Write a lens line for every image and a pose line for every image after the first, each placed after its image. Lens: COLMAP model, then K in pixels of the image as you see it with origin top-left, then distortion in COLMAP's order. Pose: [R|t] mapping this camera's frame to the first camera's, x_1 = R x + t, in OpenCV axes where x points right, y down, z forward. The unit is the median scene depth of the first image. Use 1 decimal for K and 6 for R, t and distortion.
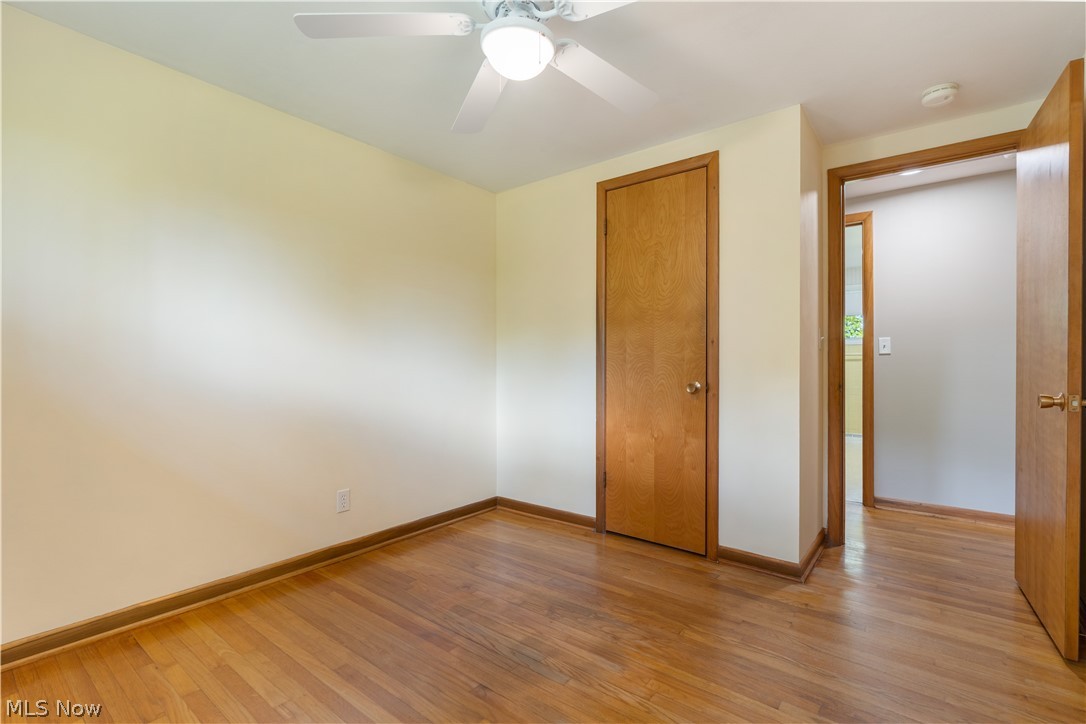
lens RADIAL K [[487.3, 0, 539.7], [0, 487.3, 365.8], [0, 0, 1]] dist [-0.002839, 0.000134]
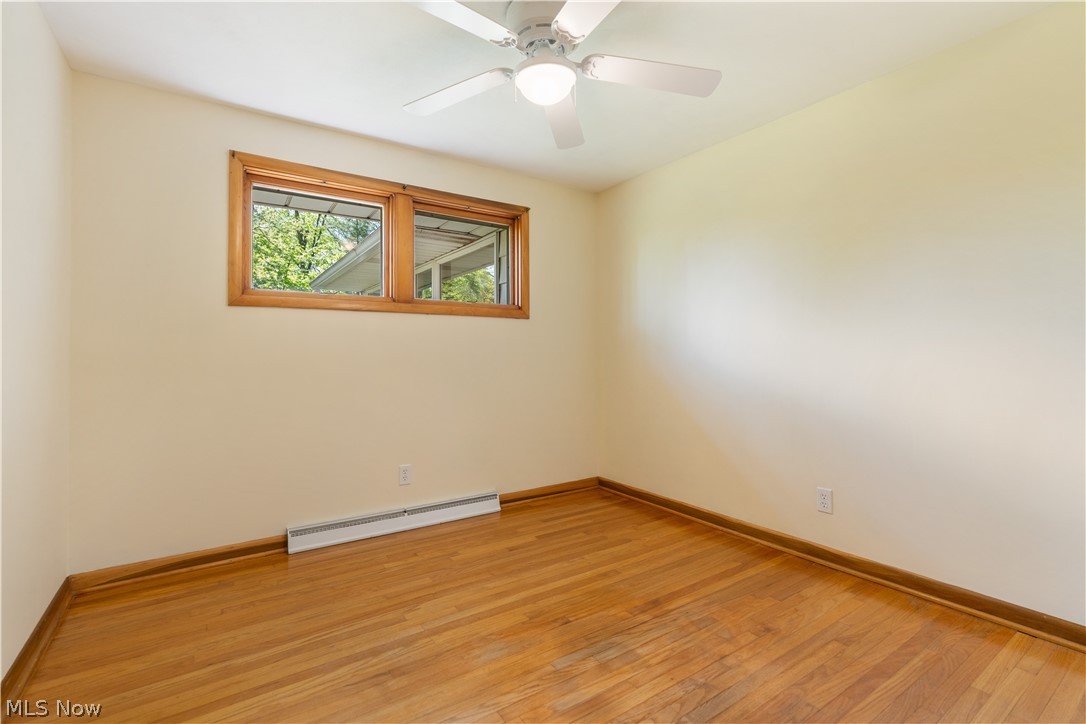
lens RADIAL K [[487.3, 0, 539.7], [0, 487.3, 365.8], [0, 0, 1]] dist [-0.002839, 0.000134]
pose [[-0.286572, 0.024942, -0.957734, 0.804268], [-0.000512, 0.999657, 0.026186, 0.009531], [0.958059, 0.007995, -0.286461, 1.009237]]
